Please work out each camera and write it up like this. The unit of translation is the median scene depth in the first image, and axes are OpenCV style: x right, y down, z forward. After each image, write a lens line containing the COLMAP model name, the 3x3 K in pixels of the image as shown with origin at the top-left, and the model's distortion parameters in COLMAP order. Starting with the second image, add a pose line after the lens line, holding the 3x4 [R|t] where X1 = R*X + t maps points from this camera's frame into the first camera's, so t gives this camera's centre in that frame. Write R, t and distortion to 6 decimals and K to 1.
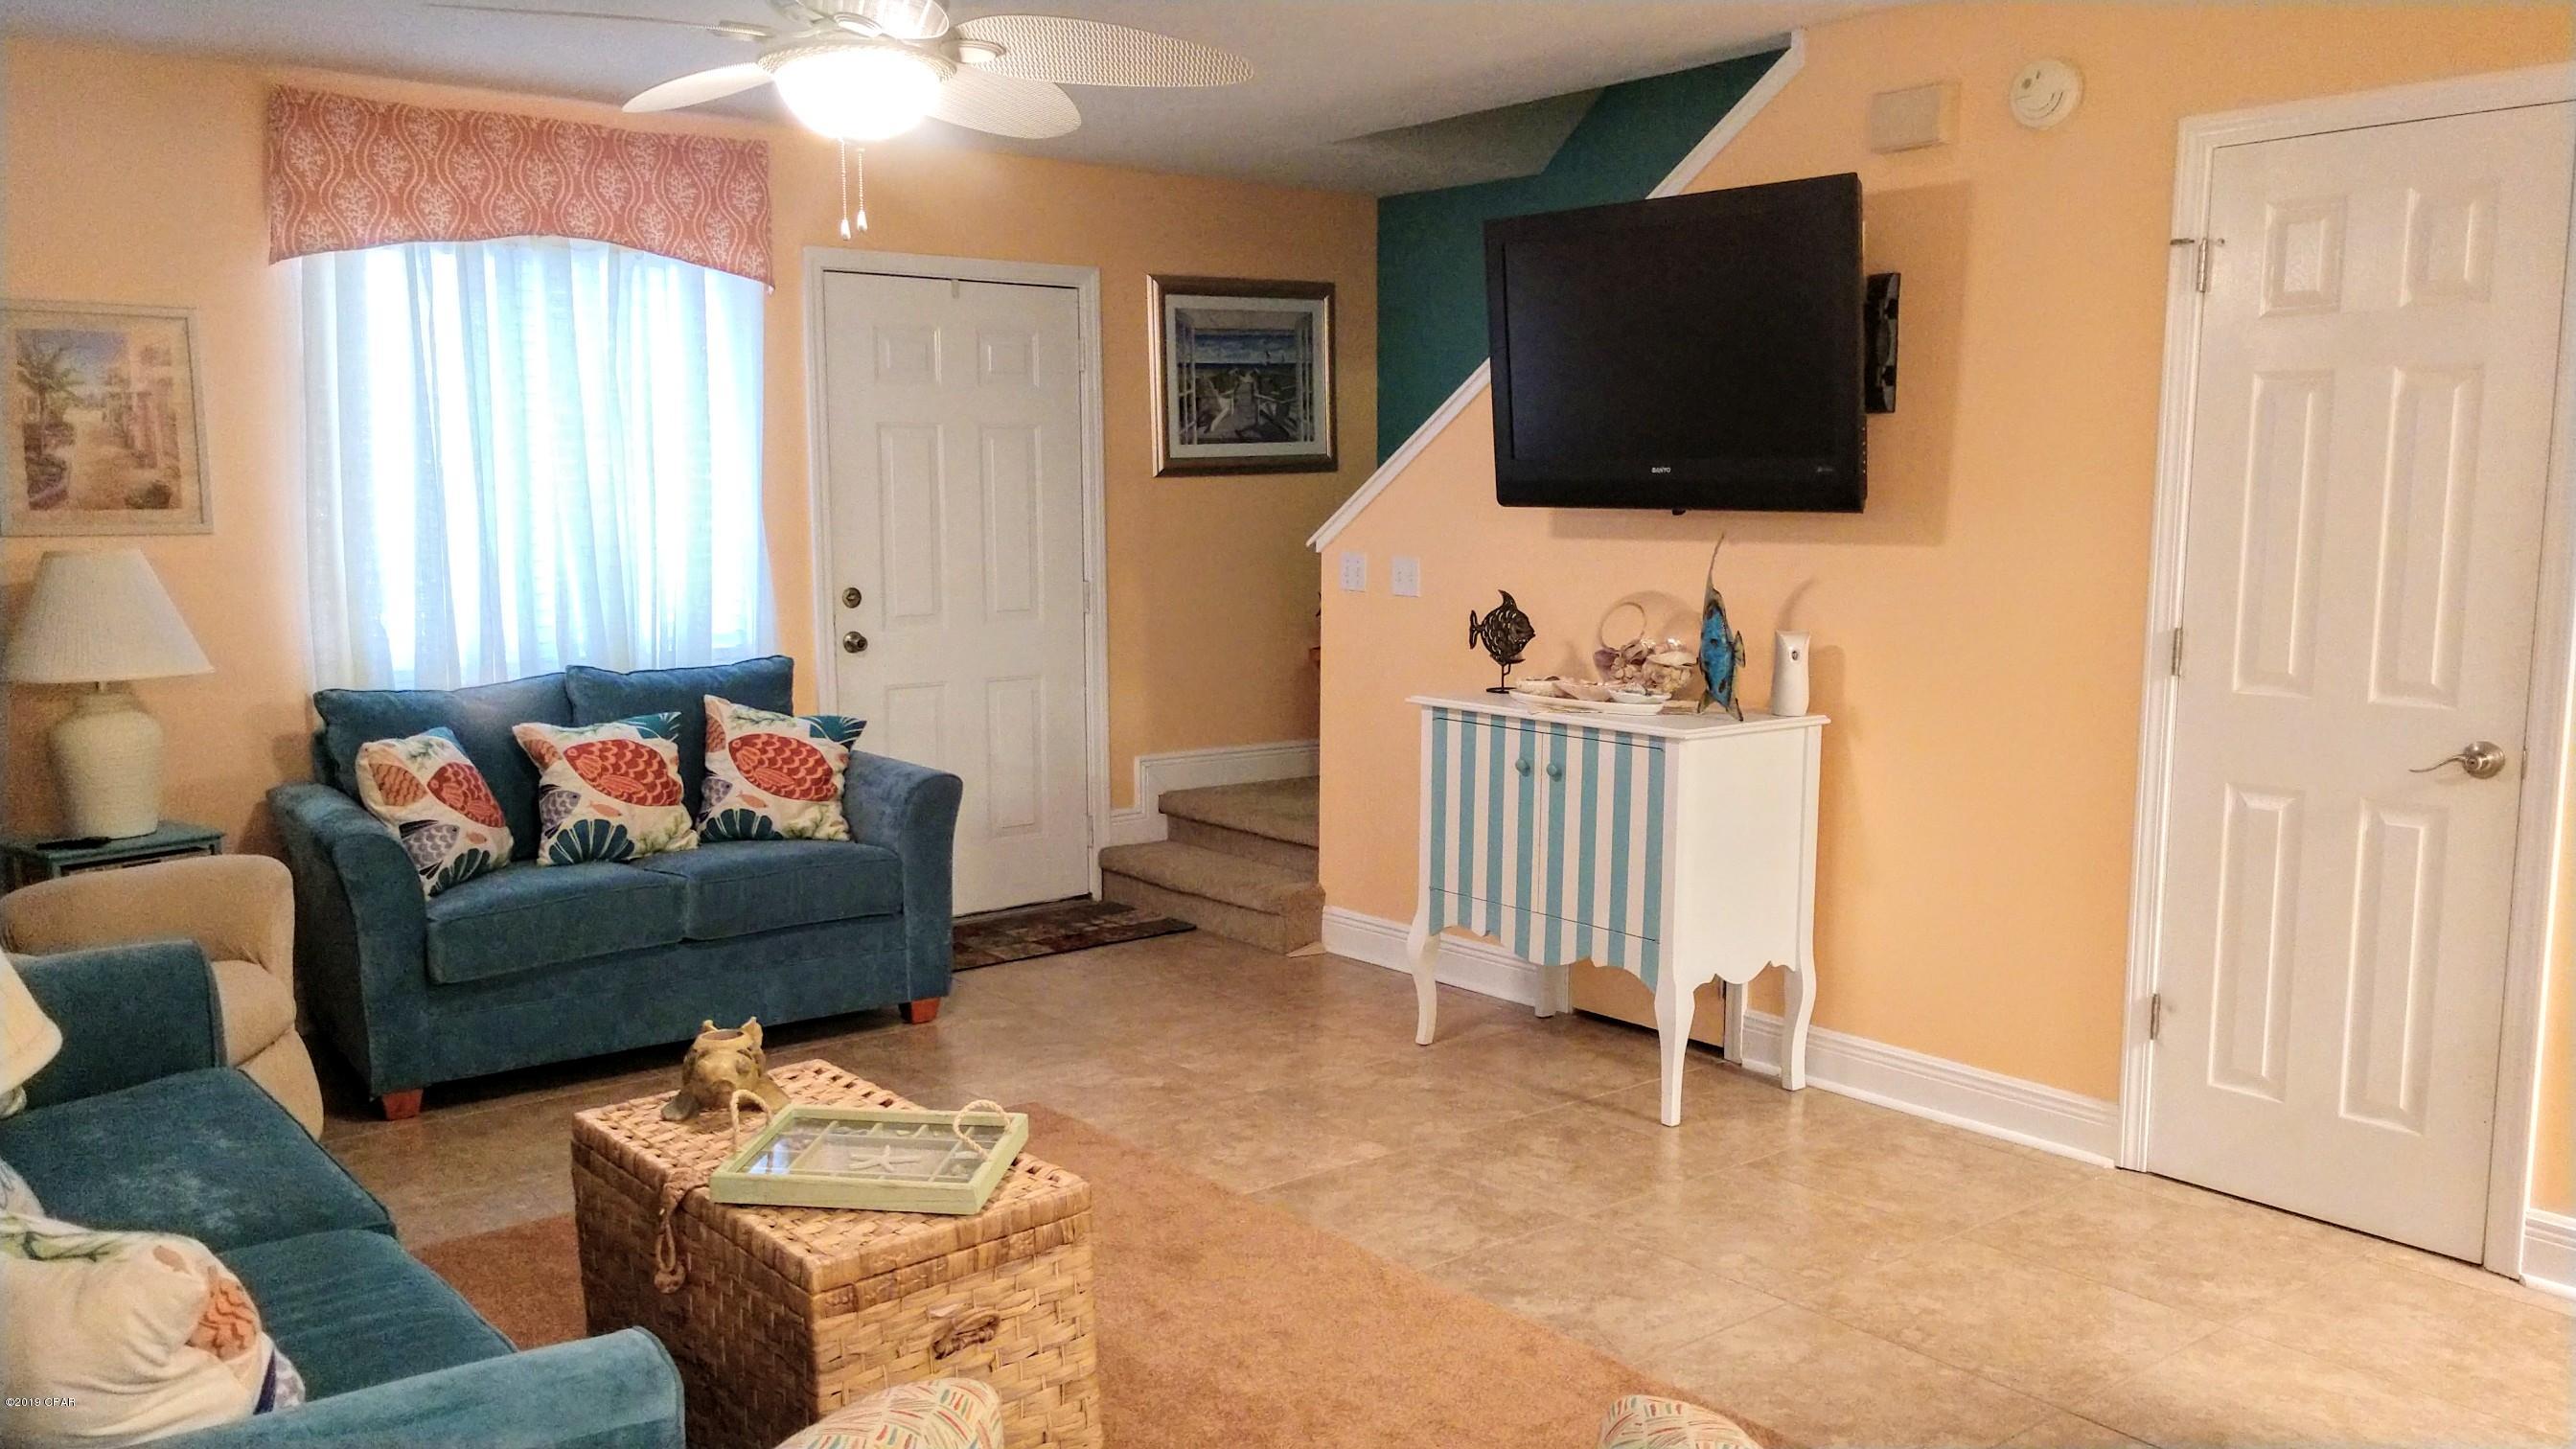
lens RADIAL K [[1959.6, 0, 1281.0], [0, 1959.6, 742.4], [0, 0, 1]] dist [0.005069, 0.036823]
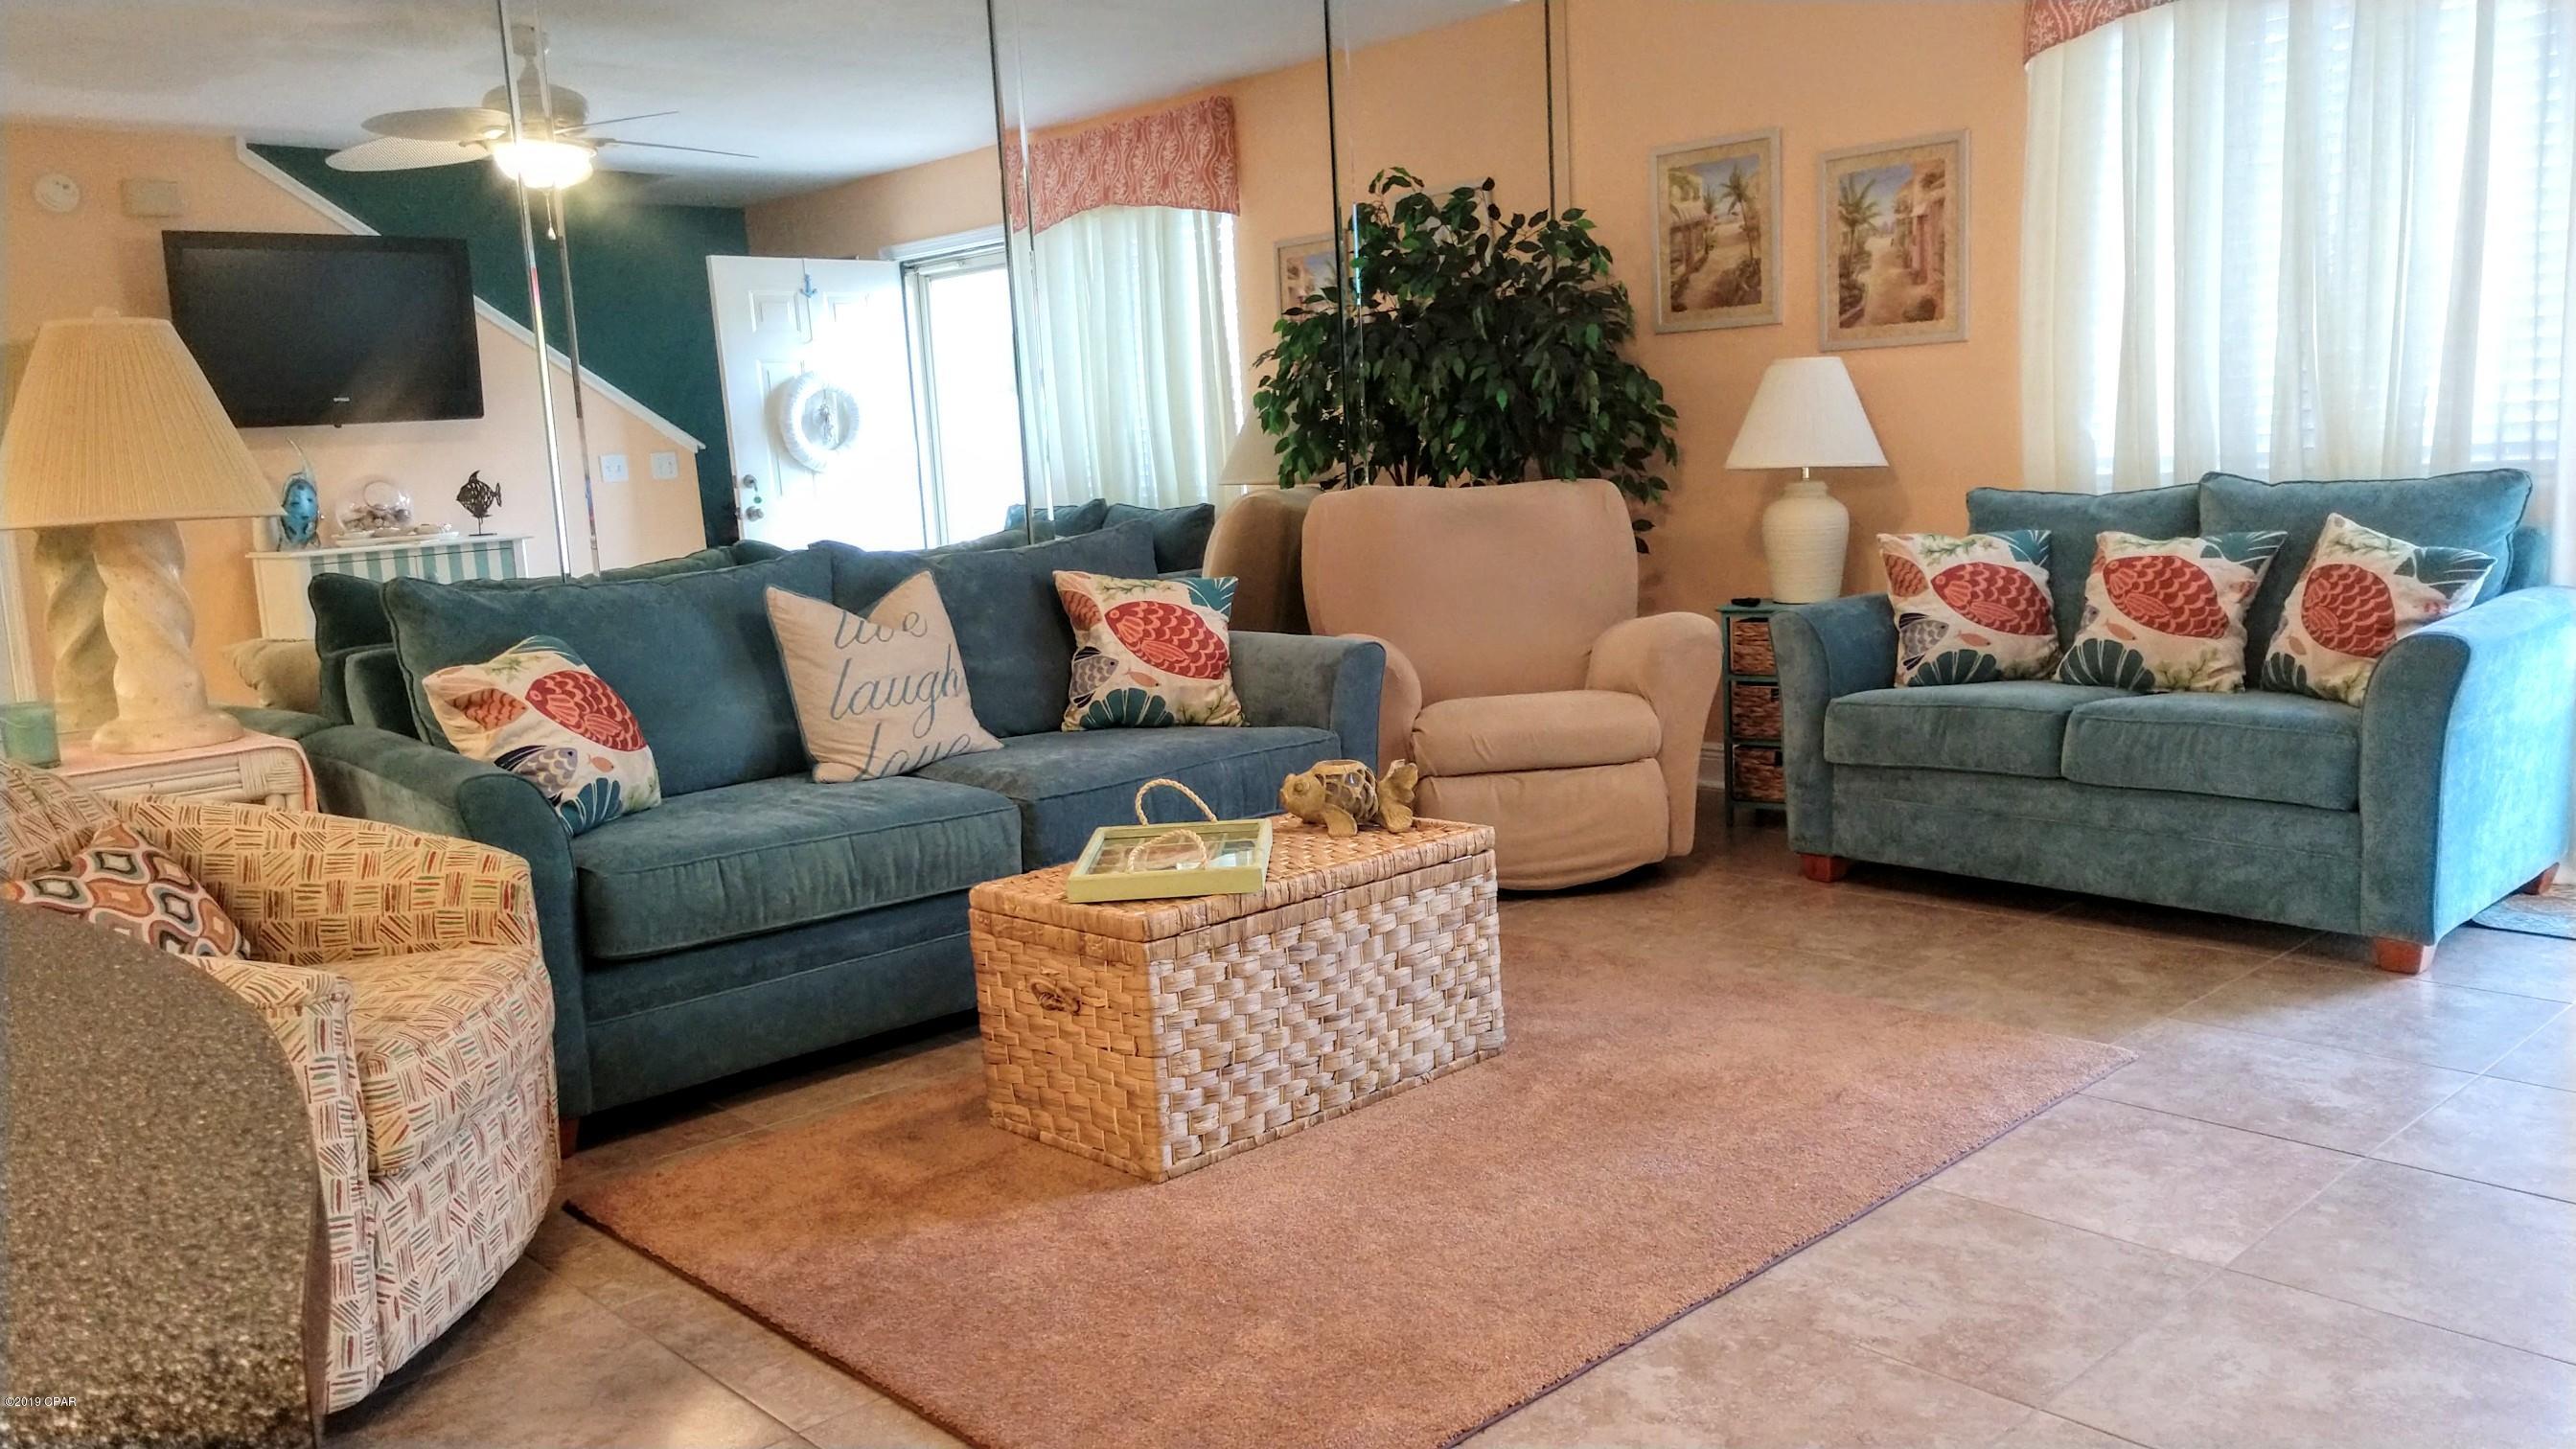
lens RADIAL K [[1959.6, 0, 1281.0], [0, 1959.6, 742.4], [0, 0, 1]] dist [0.005069, 0.036823]
pose [[0.080116, 0.151435, -0.985215, 0.540630], [-0.081669, 0.986066, 0.144925, -0.014857], [0.993434, 0.068850, 0.091367, 0.565017]]
